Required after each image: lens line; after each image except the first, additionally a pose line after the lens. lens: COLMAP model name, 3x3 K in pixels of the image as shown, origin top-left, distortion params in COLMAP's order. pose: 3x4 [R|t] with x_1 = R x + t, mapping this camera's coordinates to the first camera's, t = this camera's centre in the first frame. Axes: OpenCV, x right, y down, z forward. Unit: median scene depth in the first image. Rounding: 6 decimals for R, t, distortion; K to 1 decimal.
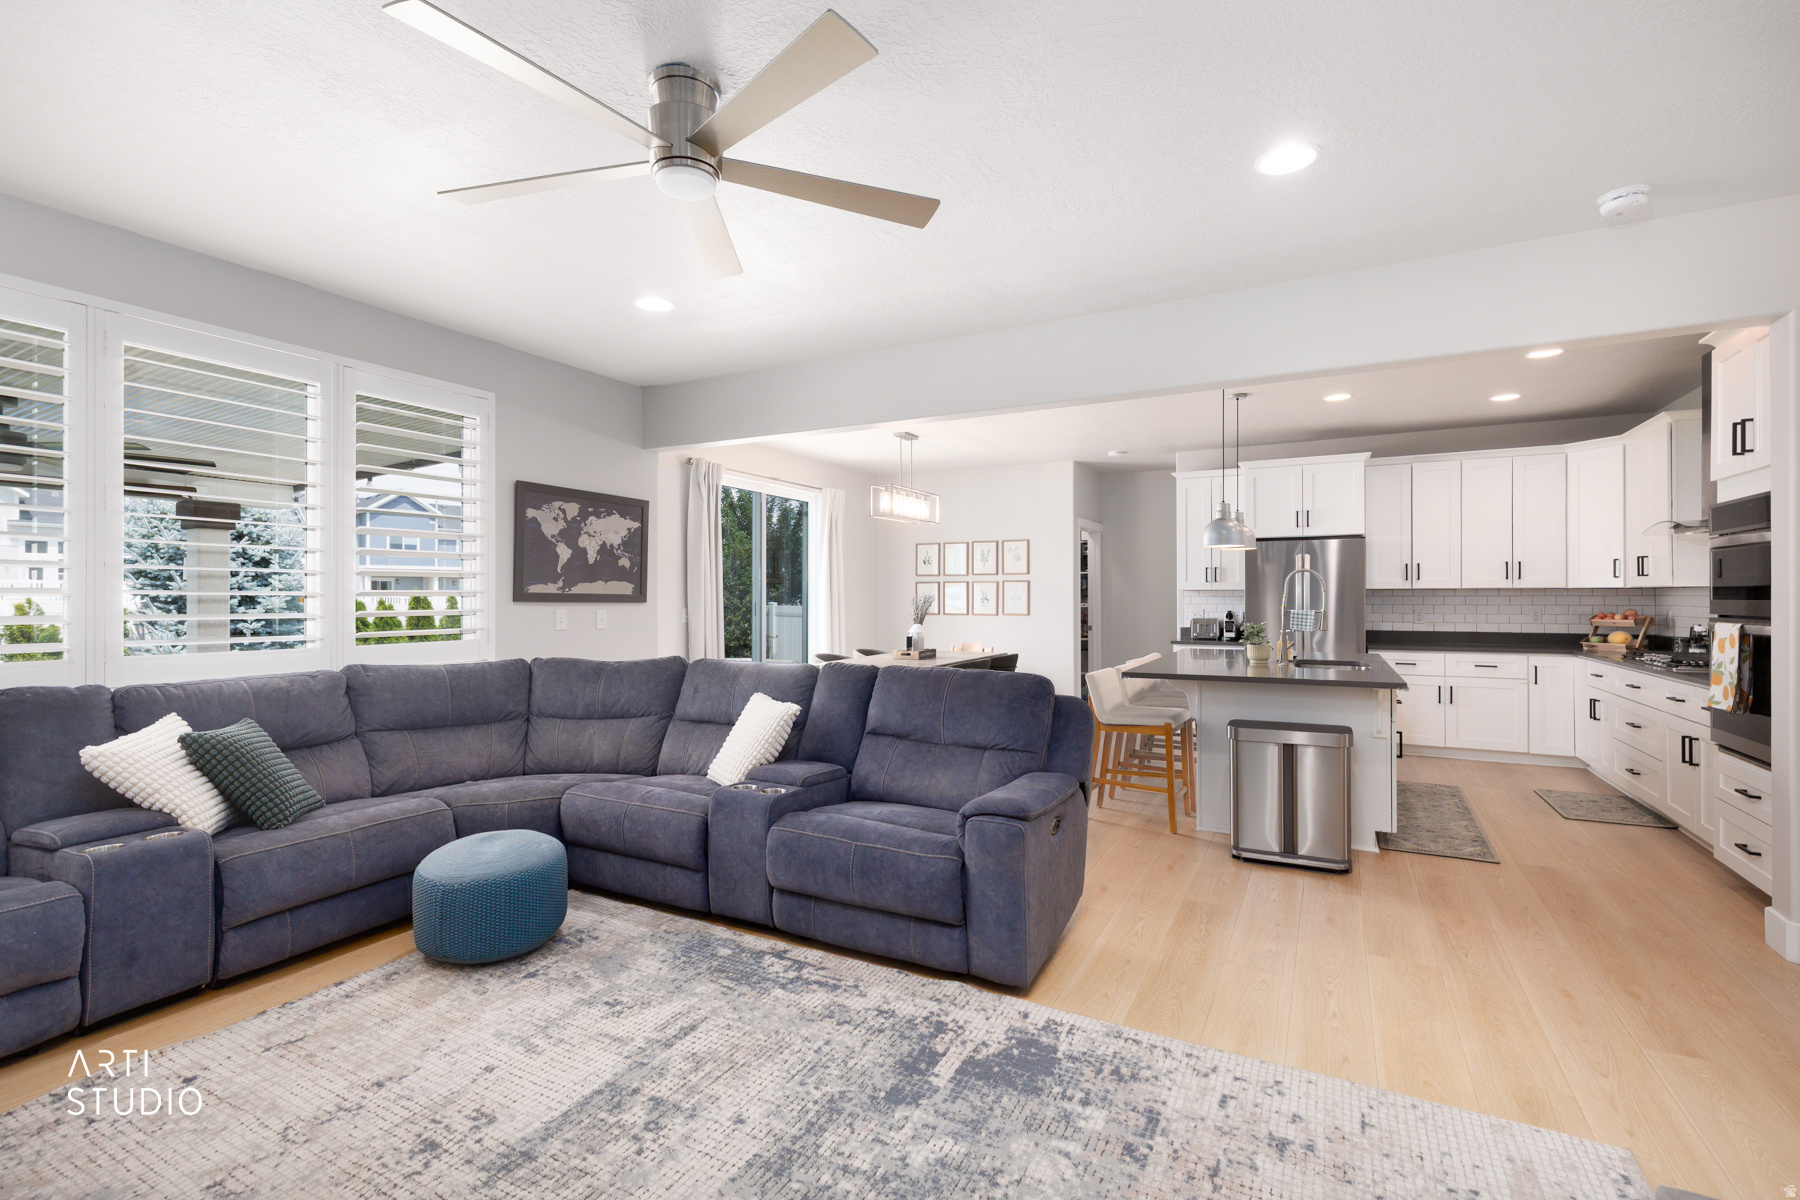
lens RADIAL K [[803.7, 0, 904.7], [0, 803.7, 592.6], [0, 0, 1]] dist [0.005437, -0.001120]
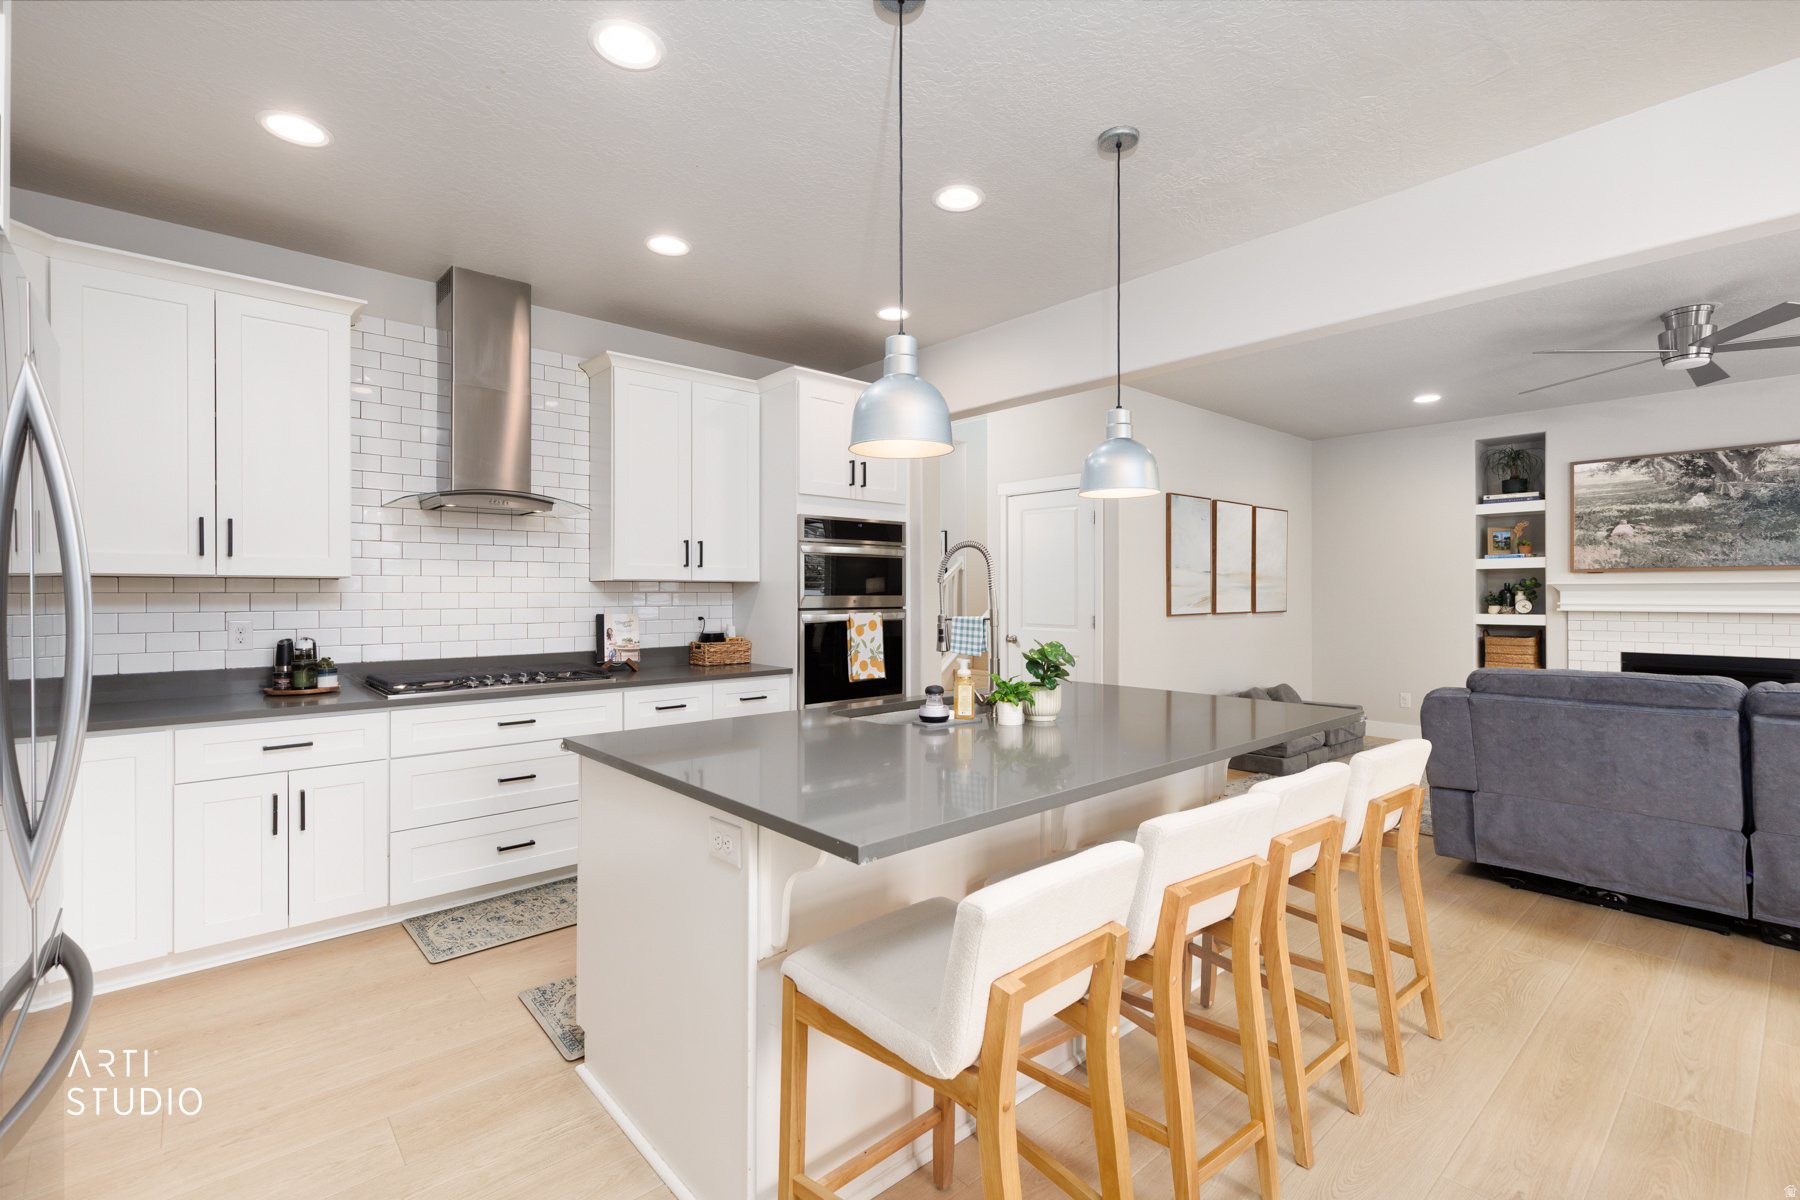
lens RADIAL K [[803.7, 0, 904.7], [0, 803.7, 592.6], [0, 0, 1]] dist [0.005437, -0.001120]
pose [[-0.939909, 0.005679, 0.341376, 0.346885], [0.003015, 0.999961, -0.008334, 0.010551], [-0.341410, -0.006804, -0.939890, 1.553275]]
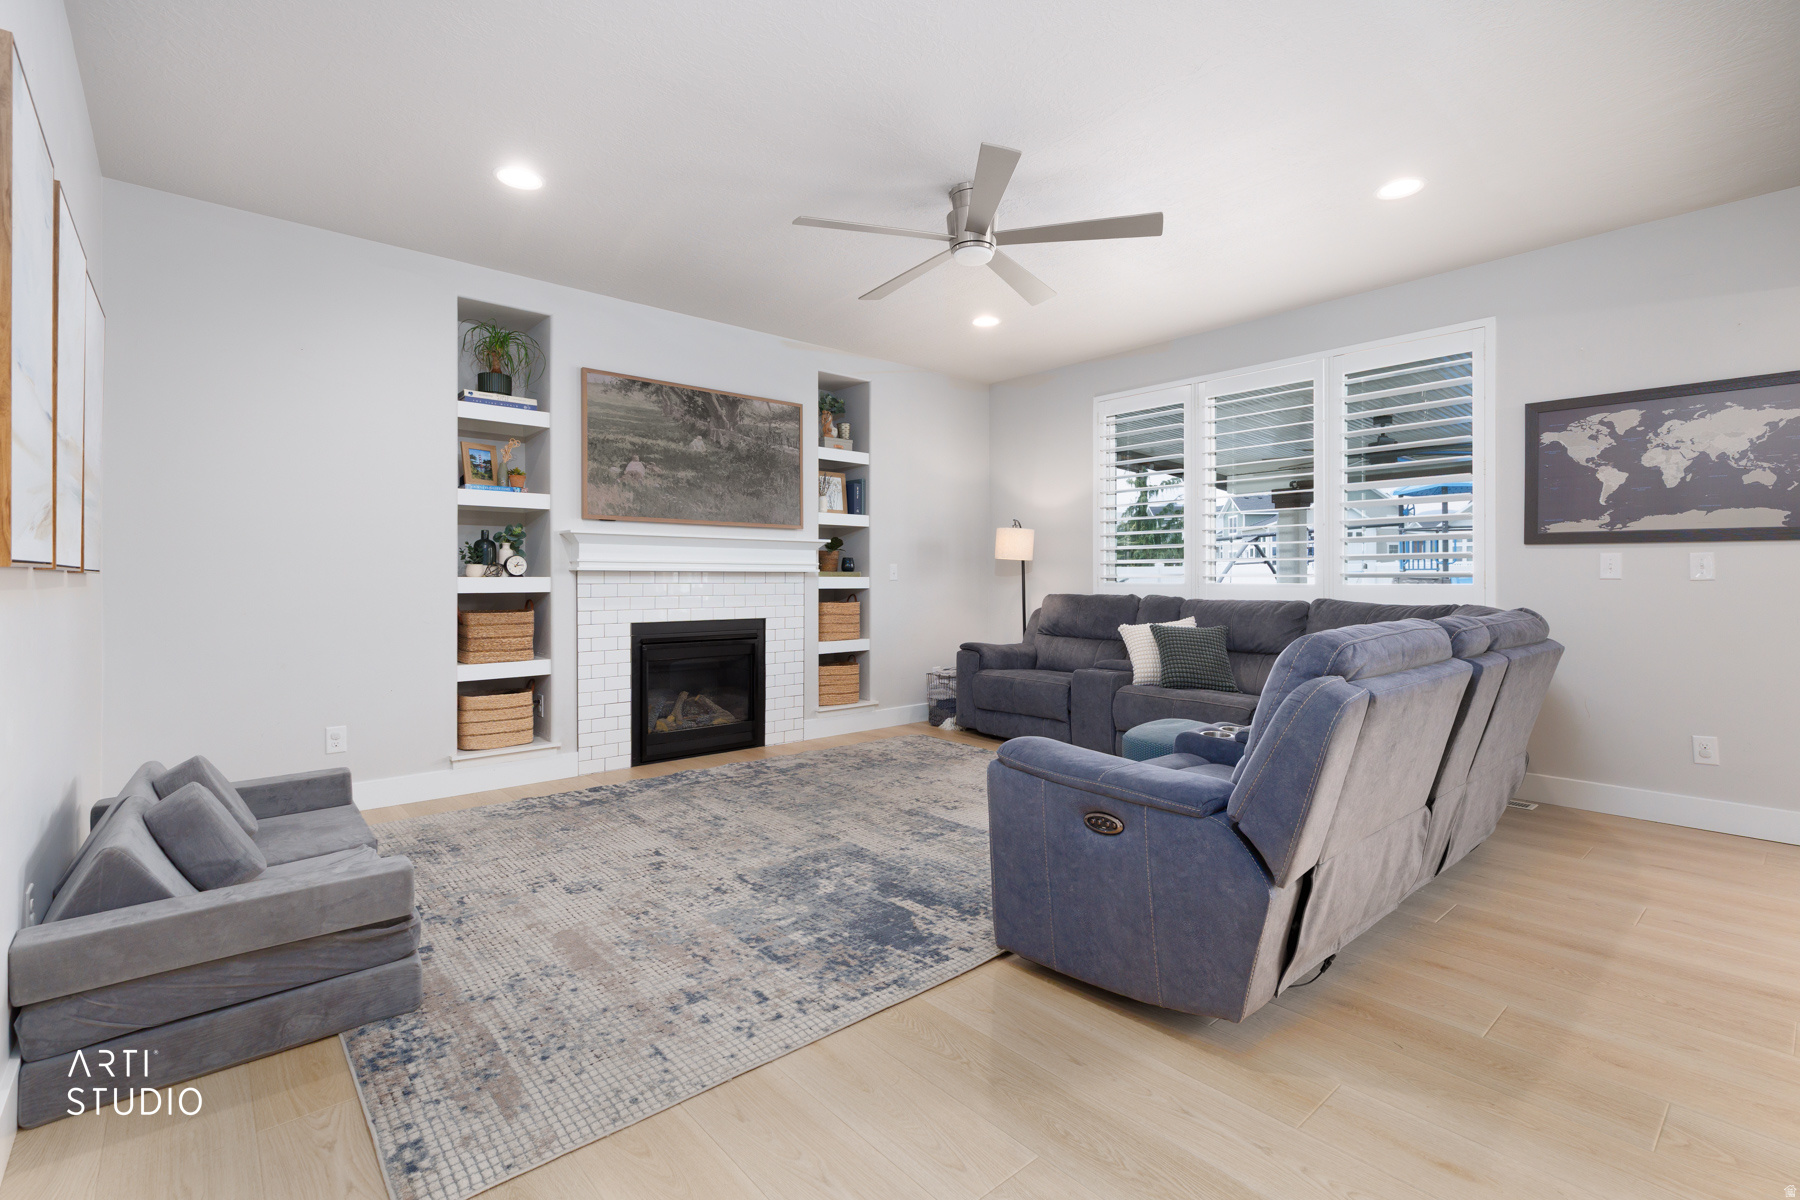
lens RADIAL K [[803.7, 0, 904.7], [0, 803.7, 592.6], [0, 0, 1]] dist [0.005437, -0.001120]
pose [[-0.345858, 0.019471, -0.938085, 0.542518], [0.004914, 0.999809, 0.018940, 0.042164], [0.938274, 0.001941, -0.345887, 0.644493]]
